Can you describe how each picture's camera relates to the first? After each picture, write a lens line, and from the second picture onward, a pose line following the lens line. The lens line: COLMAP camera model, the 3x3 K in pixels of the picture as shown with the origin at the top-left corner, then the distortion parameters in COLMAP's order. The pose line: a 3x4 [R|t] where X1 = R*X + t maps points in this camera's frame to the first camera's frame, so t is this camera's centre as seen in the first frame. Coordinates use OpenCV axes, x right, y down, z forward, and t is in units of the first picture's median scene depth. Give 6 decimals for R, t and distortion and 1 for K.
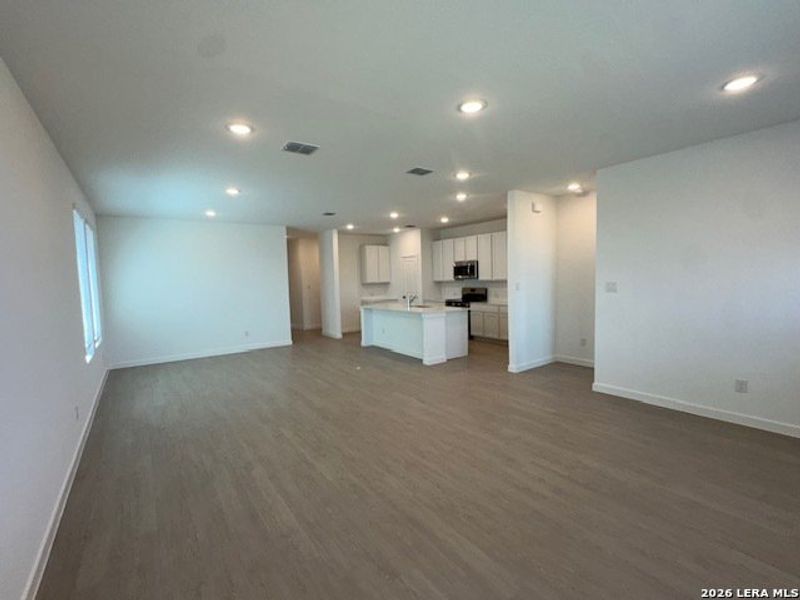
lens RADIAL K [[372.3, 0, 400.0], [0, 372.3, 300.0], [0, 0, 1]] dist [-0.003570, 0.000954]
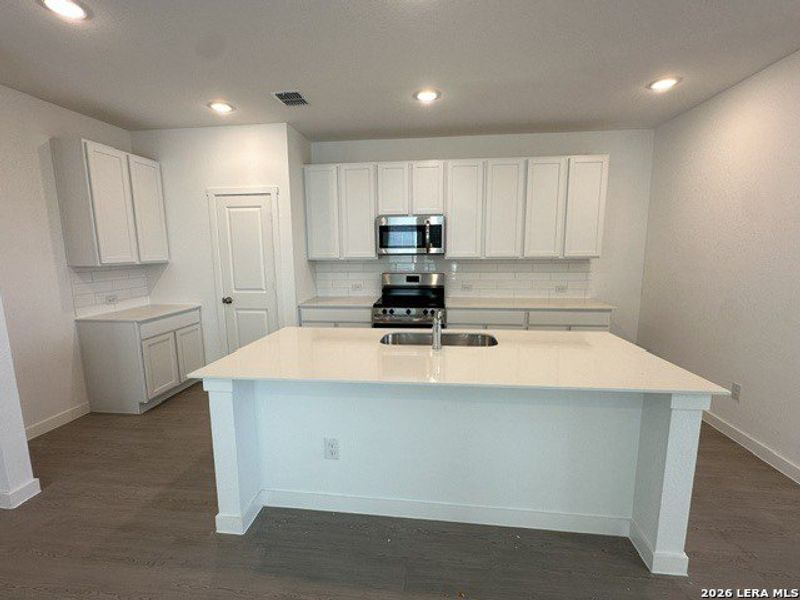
lens RADIAL K [[372.3, 0, 400.0], [0, 372.3, 300.0], [0, 0, 1]] dist [-0.003570, 0.000954]
pose [[0.669898, -0.089007, 0.737099, -0.160220], [0.032982, 0.995376, 0.090219, -0.038700], [-0.741720, -0.036126, 0.669736, 0.627968]]
